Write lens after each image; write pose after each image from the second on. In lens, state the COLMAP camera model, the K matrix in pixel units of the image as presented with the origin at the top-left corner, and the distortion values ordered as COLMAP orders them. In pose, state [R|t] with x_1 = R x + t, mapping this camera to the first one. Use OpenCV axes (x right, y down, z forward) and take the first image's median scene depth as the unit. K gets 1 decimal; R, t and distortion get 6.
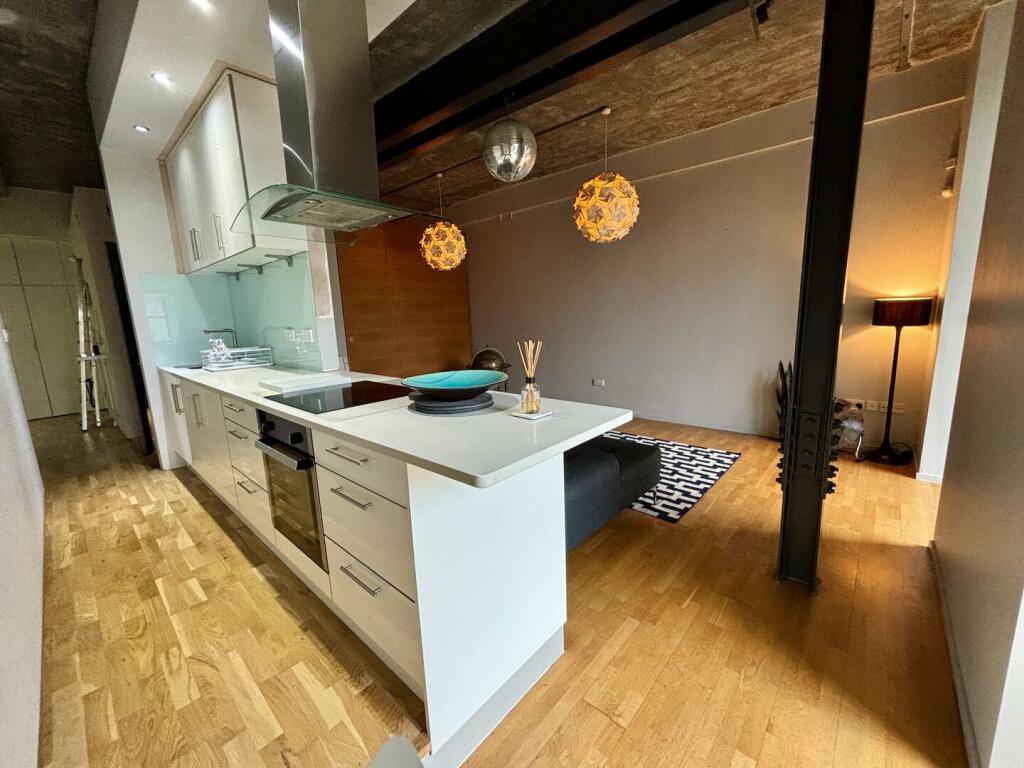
lens RADIAL K [[412.8, 0, 514.9], [0, 412.8, 385.1], [0, 0, 1]] dist [0.000047, -0.000315]
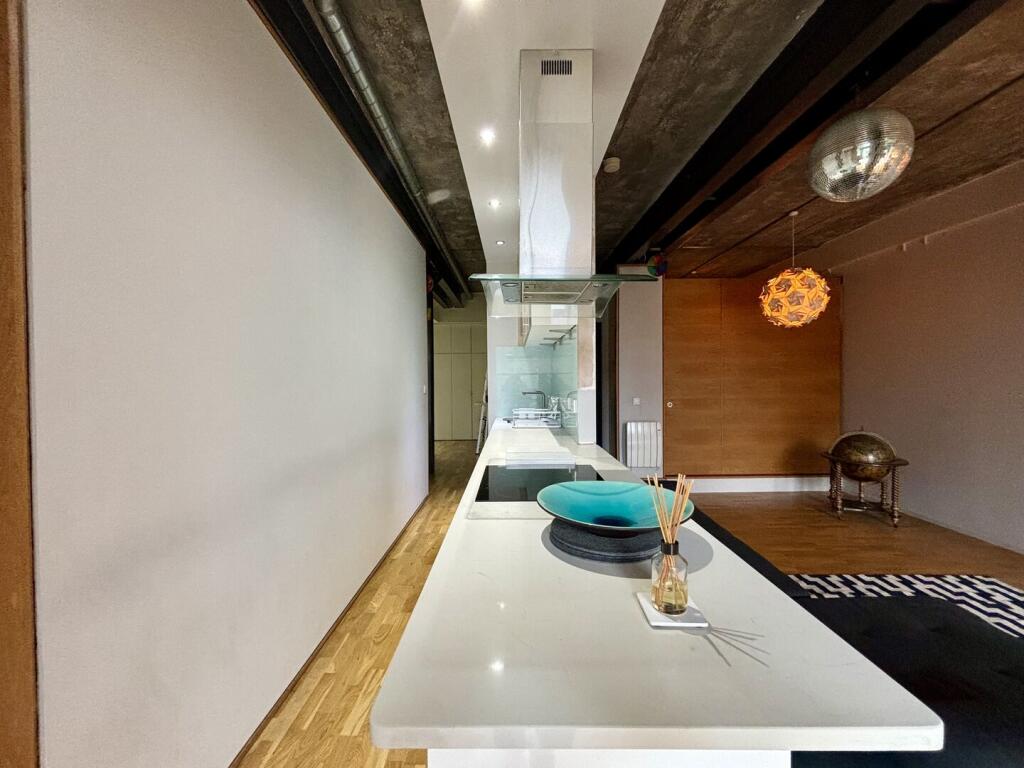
lens RADIAL K [[412.8, 0, 515.8], [0, 412.8, 383.4], [0, 0, 1]] dist [0.000047, -0.000315]
pose [[0.657510, 0.043492, -0.752189, 0.134857], [-0.146233, 0.986715, -0.070774, -0.069115], [0.739119, 0.156529, 0.655135, 0.196066]]
